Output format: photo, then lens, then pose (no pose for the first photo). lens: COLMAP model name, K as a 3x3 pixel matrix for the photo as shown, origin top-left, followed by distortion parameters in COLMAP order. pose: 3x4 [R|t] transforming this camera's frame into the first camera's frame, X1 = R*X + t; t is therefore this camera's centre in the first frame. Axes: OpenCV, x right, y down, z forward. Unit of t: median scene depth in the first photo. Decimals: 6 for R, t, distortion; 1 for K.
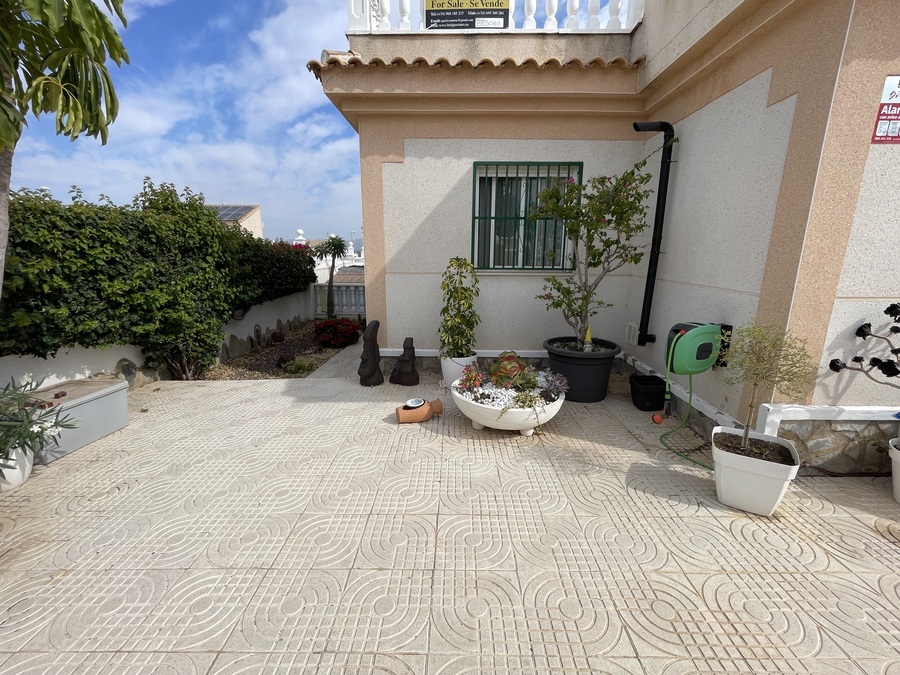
lens RADIAL K [[385.5, 0, 448.1], [0, 385.5, 336.9], [0, 0, 1]] dist [-0.004105, 0.000615]
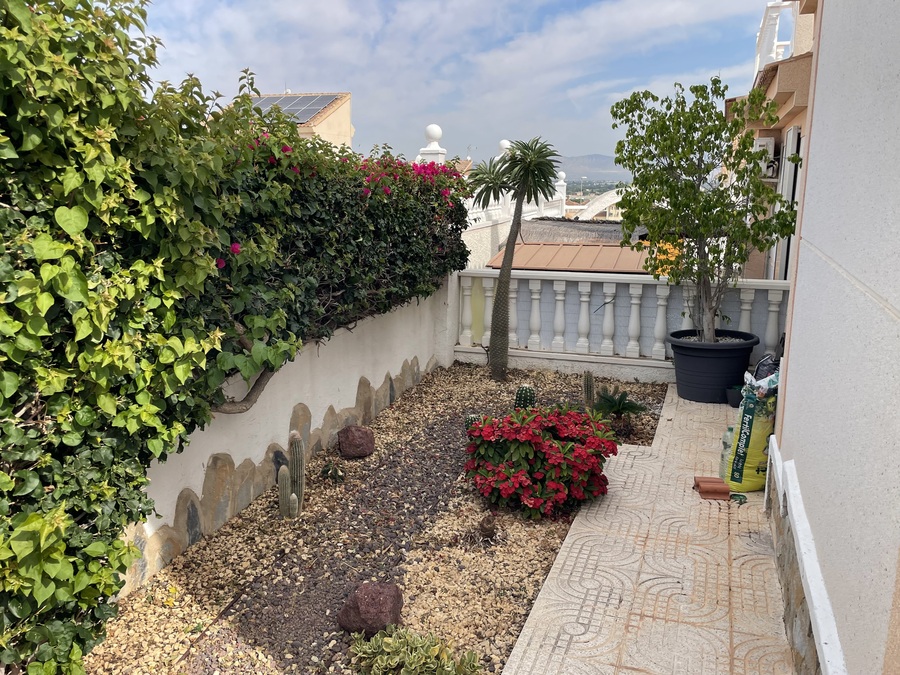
lens RADIAL K [[764.5, 0, 448.9], [0, 764.5, 323.3], [0, 0, 1]] dist [0.079726, -0.000122]
pose [[0.951462, 0.056770, -0.302484, -0.383207], [-0.067884, 0.997345, -0.026346, -0.196361], [0.300186, 0.045601, 0.952790, 0.868941]]
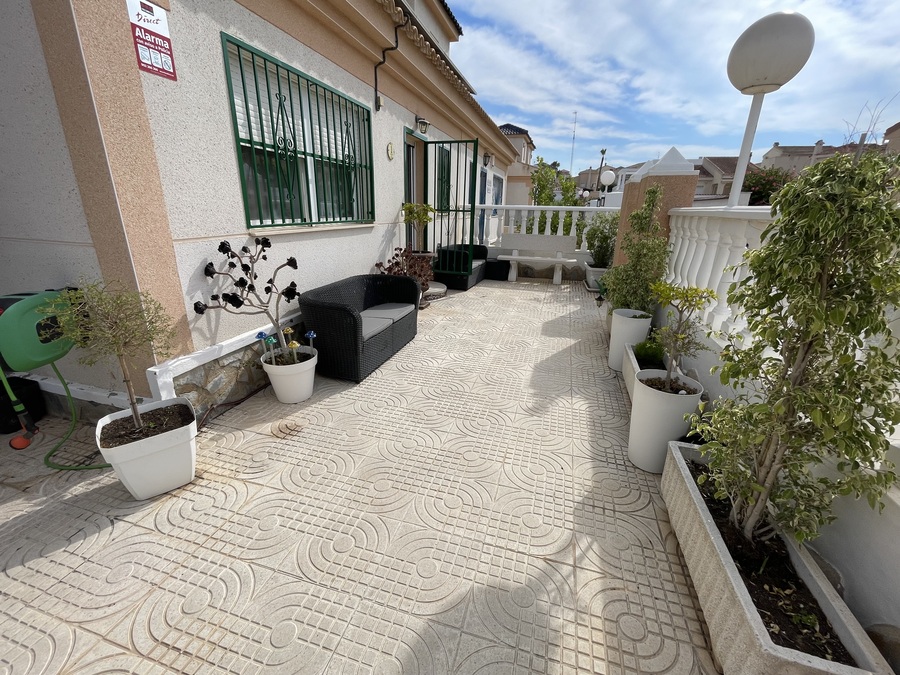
lens RADIAL K [[385.5, 0, 448.1], [0, 385.5, 336.9], [0, 0, 1]] dist [-0.004105, 0.000615]
pose [[0.265968, -0.310394, 0.912643, 0.142927], [0.192866, 0.944734, 0.265103, 0.002109], [-0.944491, 0.105509, 0.311133, 0.043141]]
